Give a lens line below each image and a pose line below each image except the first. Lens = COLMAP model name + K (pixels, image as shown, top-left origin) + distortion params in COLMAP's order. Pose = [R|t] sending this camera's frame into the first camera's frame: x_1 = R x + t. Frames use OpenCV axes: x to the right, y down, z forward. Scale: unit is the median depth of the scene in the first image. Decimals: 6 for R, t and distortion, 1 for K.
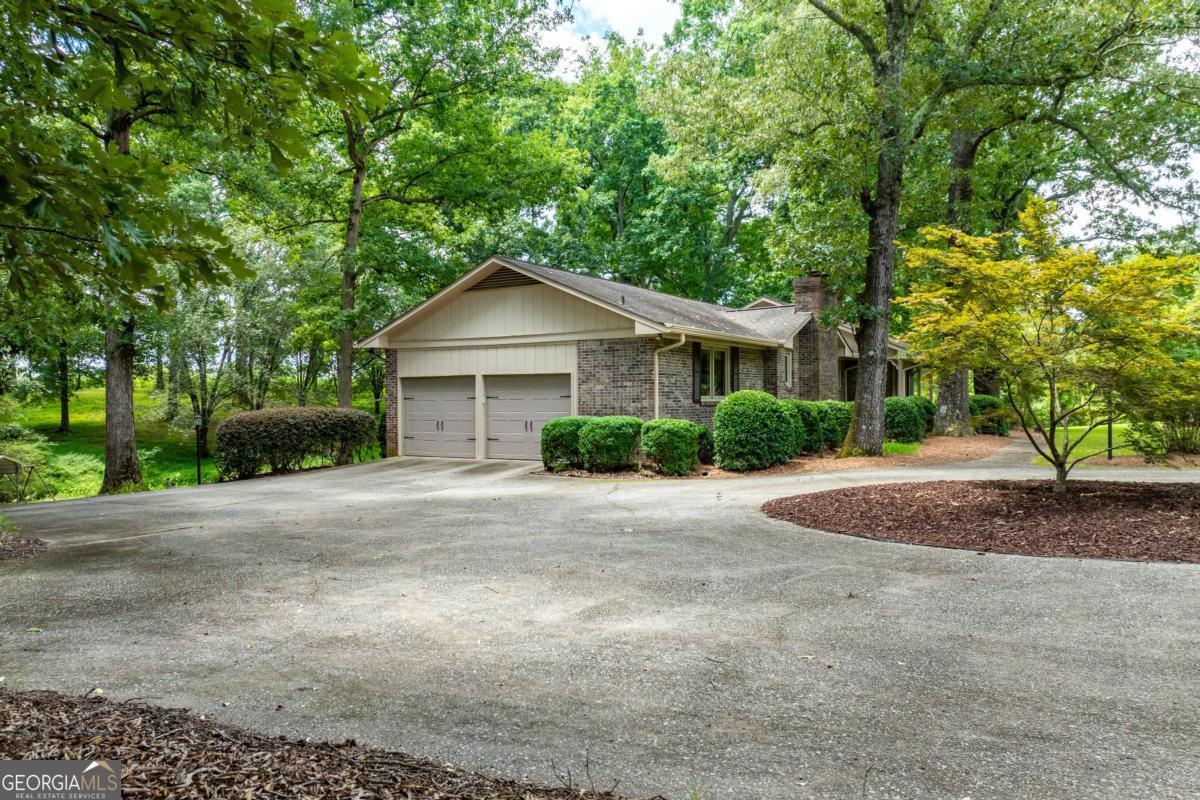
lens RADIAL K [[841.6, 0, 607.4], [0, 841.6, 397.9], [0, 0, 1]] dist [-0.039277, 0.001864]
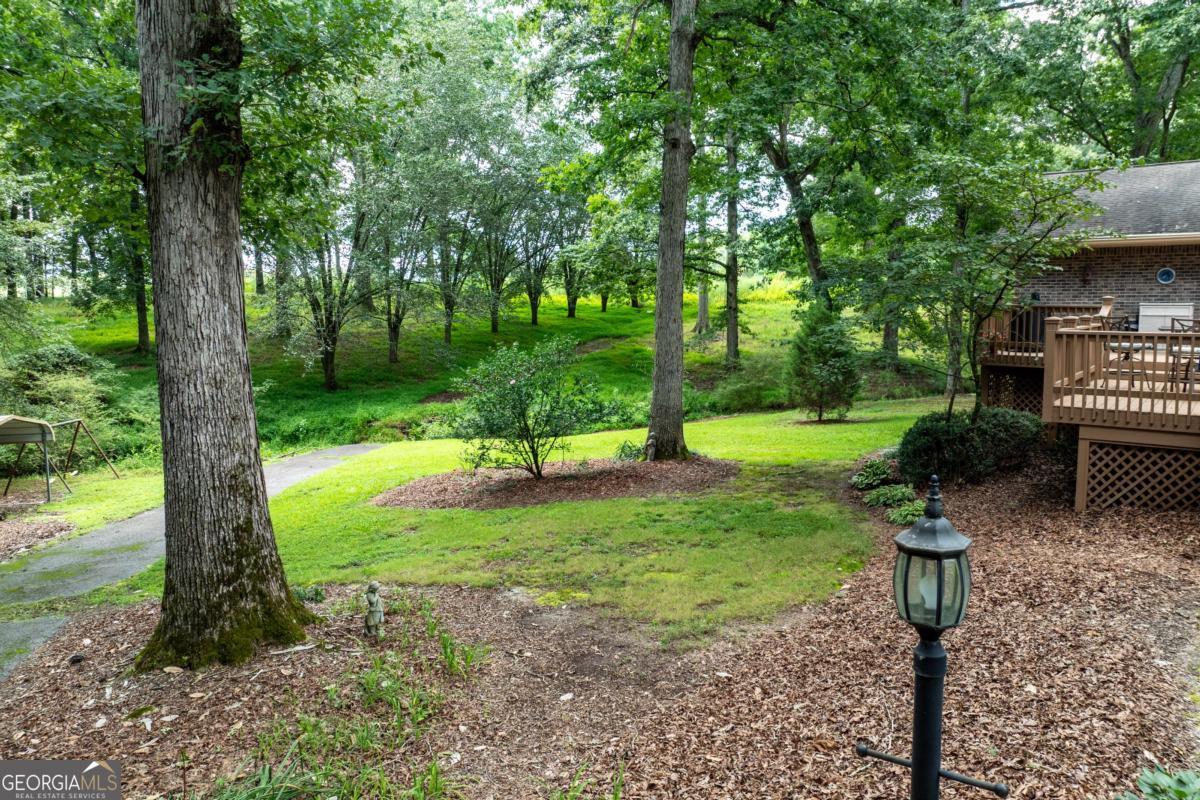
lens RADIAL K [[841.6, 0, 607.4], [0, 841.6, 397.9], [0, 0, 1]] dist [-0.039277, 0.001864]
pose [[0.995633, 0.010242, -0.092788, -0.204926], [0.000152, 0.993784, 0.111322, -0.001085], [0.093351, -0.110850, 0.989443, 0.352814]]
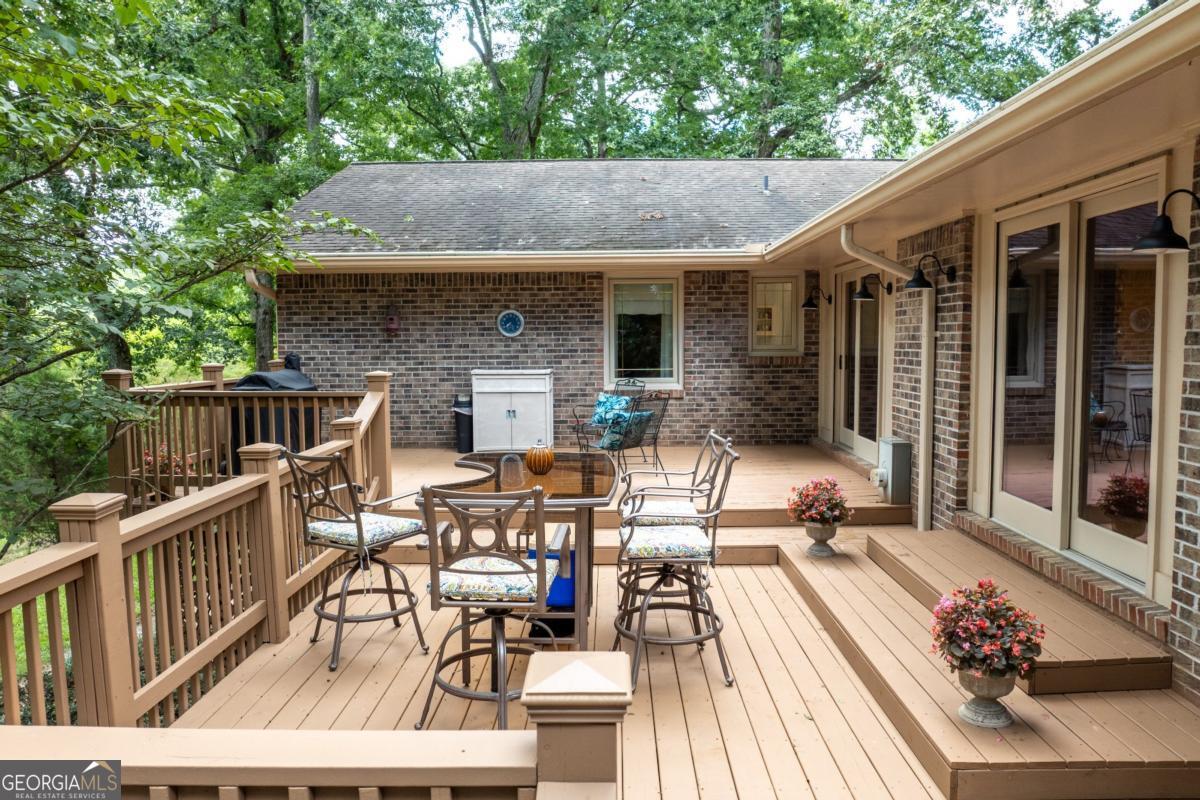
lens RADIAL K [[841.6, 0, 607.4], [0, 841.6, 397.9], [0, 0, 1]] dist [-0.039277, 0.001864]
pose [[0.849441, -0.037296, 0.526365, -0.151278], [0.002611, 0.997784, 0.066485, -0.004812], [-0.527678, -0.055100, 0.847656, 0.439931]]
